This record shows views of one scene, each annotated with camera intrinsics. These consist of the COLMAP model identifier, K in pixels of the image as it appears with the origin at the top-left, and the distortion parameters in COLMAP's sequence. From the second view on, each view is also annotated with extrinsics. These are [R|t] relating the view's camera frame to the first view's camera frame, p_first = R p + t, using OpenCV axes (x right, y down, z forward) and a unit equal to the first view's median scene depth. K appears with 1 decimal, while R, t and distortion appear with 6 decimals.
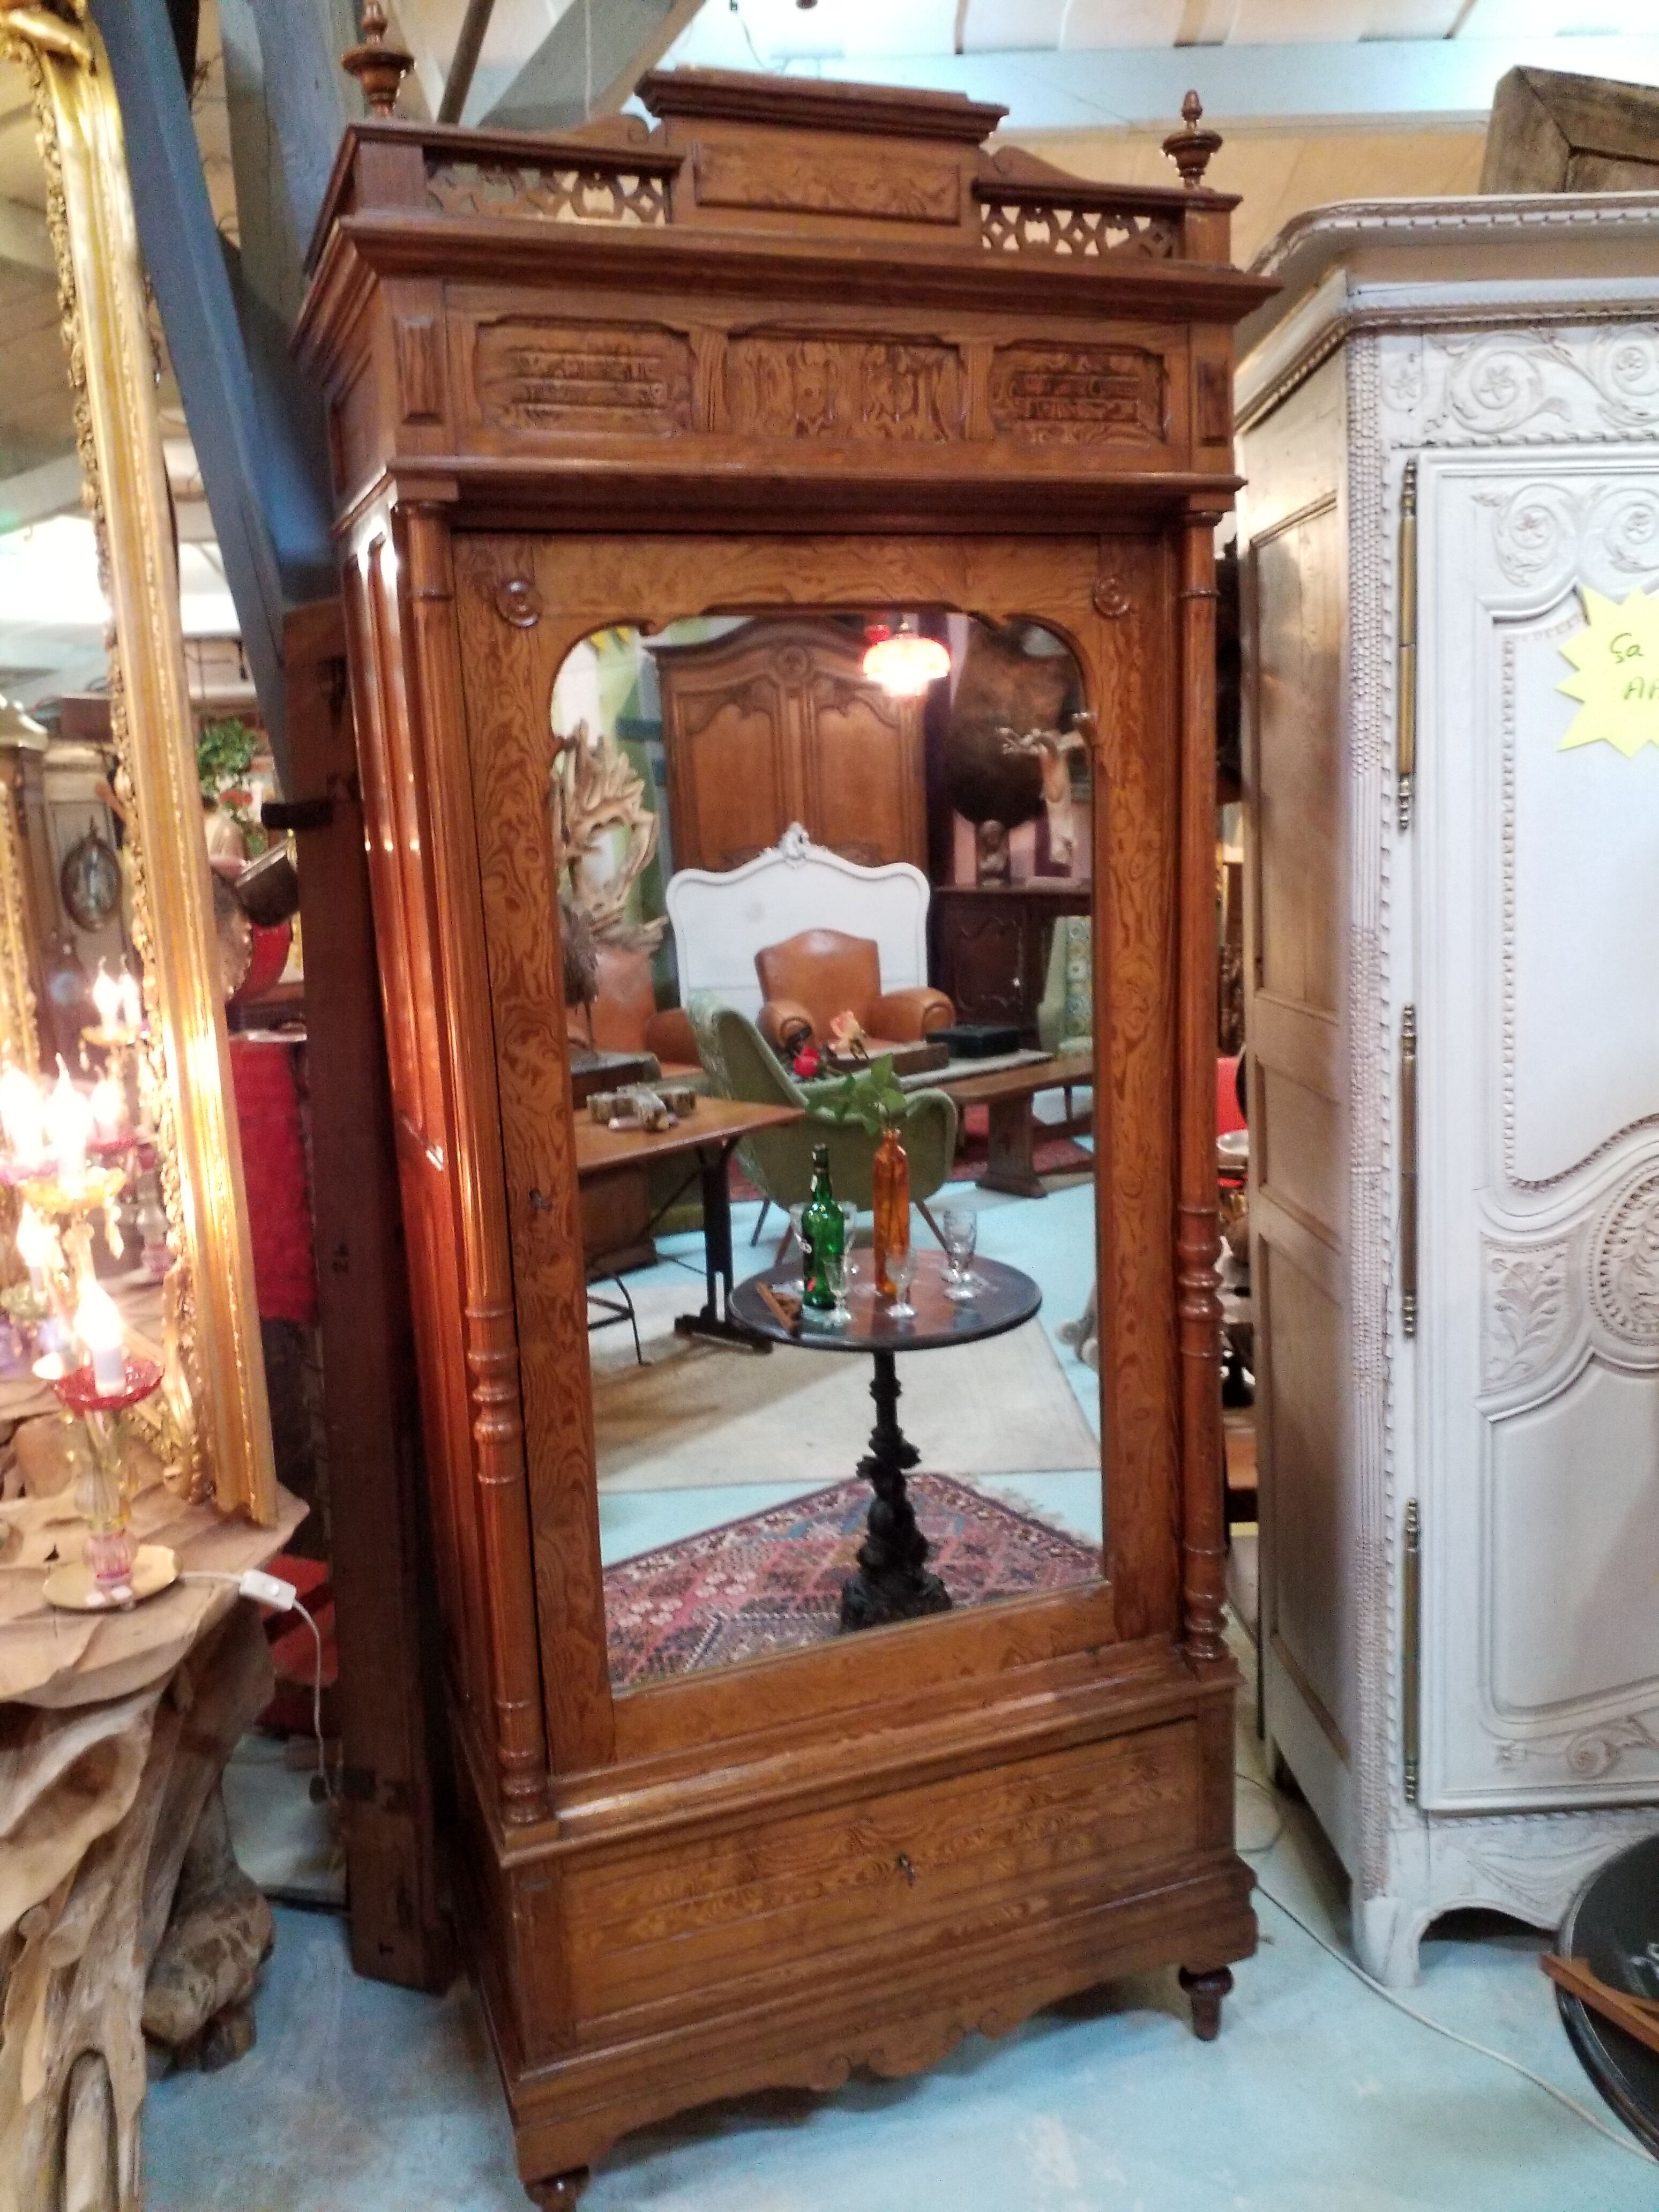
lens RADIAL K [[1765.4, 0, 828.8], [0, 1765.4, 1088.7], [0, 0, 1]] dist [-0.126283, 0.090552]
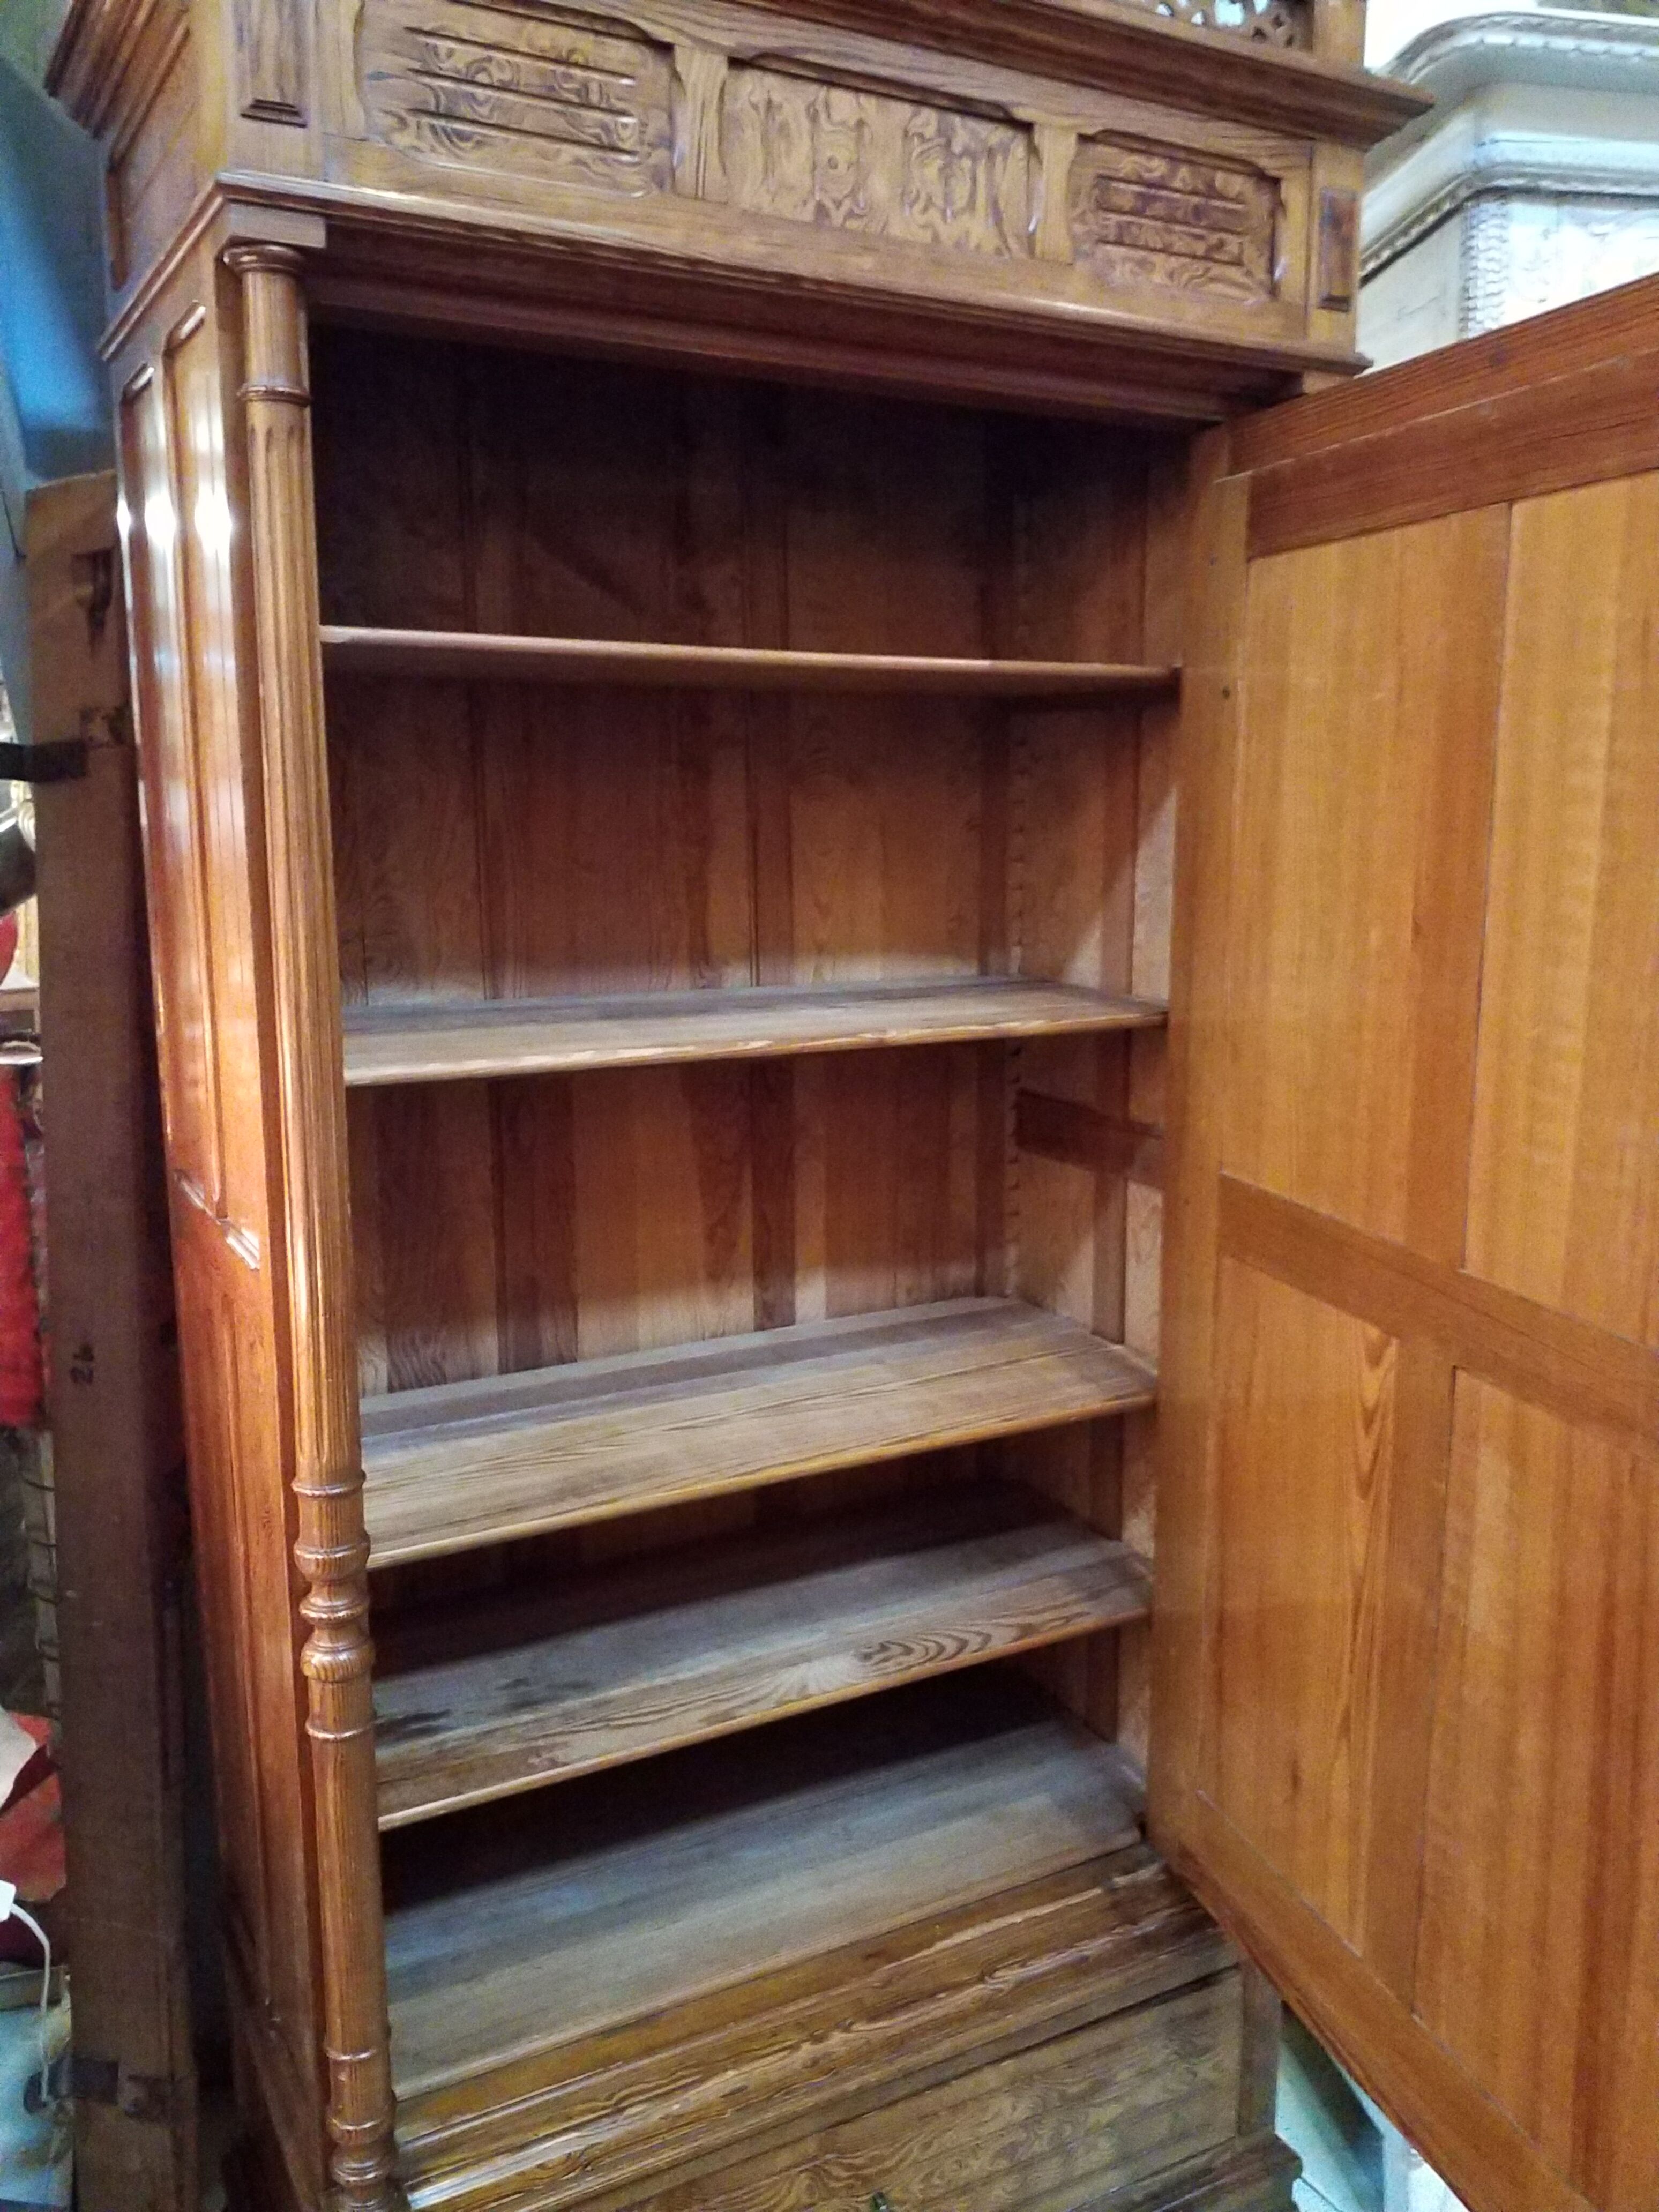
lens RADIAL K [[1765.4, 0, 828.8], [0, 1765.4, 1088.7], [0, 0, 1]] dist [-0.126283, 0.090552]
pose [[0.989097, 0.019326, 0.145994, -0.101599], [-0.016868, 0.999695, -0.018059, -0.014741], [-0.146298, 0.015400, 0.989121, 0.305900]]
